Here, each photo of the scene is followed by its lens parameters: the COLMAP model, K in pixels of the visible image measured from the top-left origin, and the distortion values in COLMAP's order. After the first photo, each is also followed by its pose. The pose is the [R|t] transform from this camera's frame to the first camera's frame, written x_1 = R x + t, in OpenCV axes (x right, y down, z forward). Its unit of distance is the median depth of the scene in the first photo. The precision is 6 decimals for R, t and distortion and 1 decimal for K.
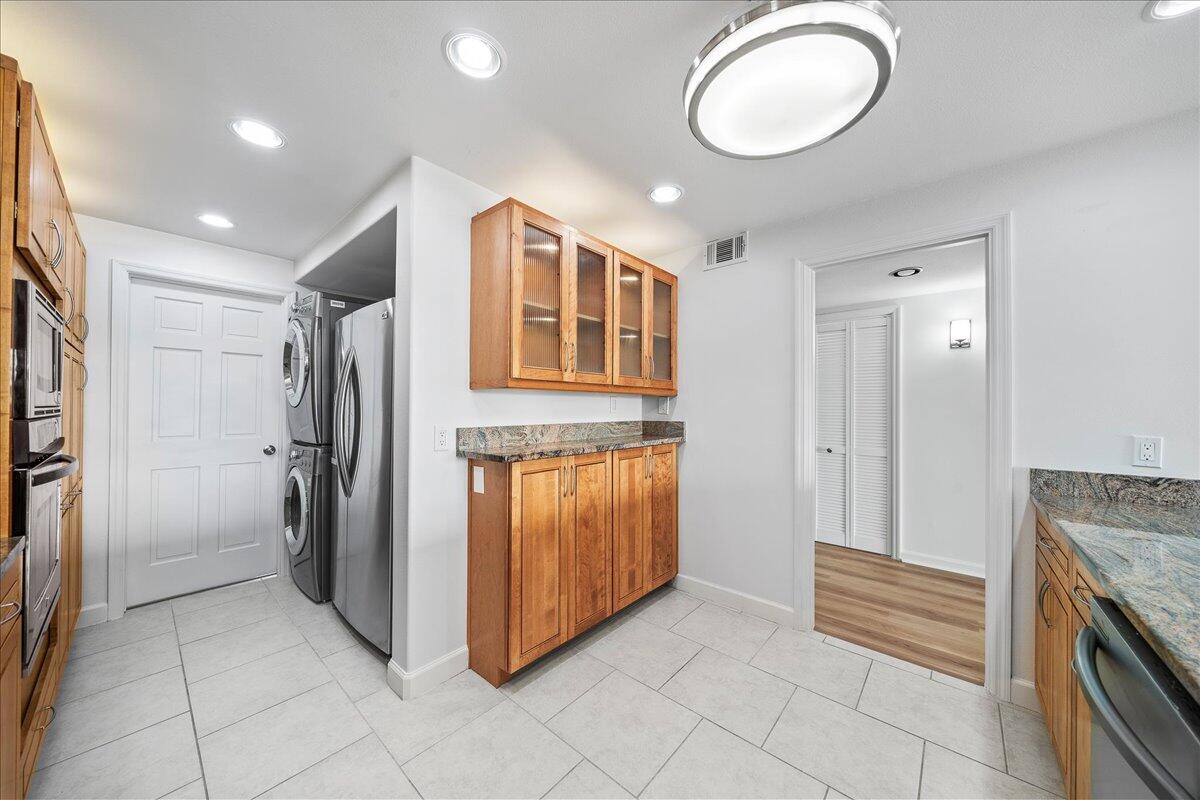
lens RADIAL K [[412.8, 0, 598.6], [0, 412.8, 401.2], [0, 0, 1]] dist [-0.004551, -0.000192]
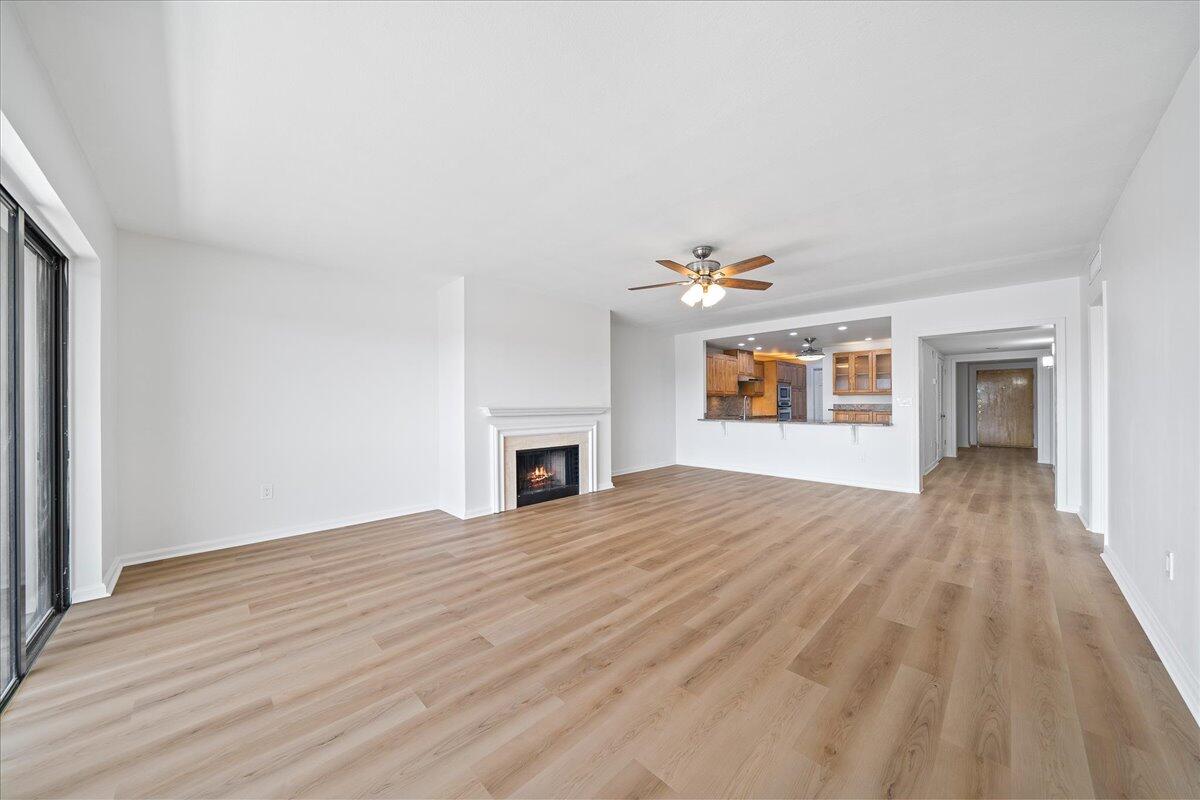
lens RADIAL K [[412.8, 0, 606.7], [0, 412.8, 403.2], [0, 0, 1]] dist [-0.004551, -0.000192]
pose [[-0.061356, -0.009783, -0.998068, 3.467680], [0.022063, 0.999694, -0.011155, 0.046934], [0.997872, -0.022704, -0.061121, -0.935217]]
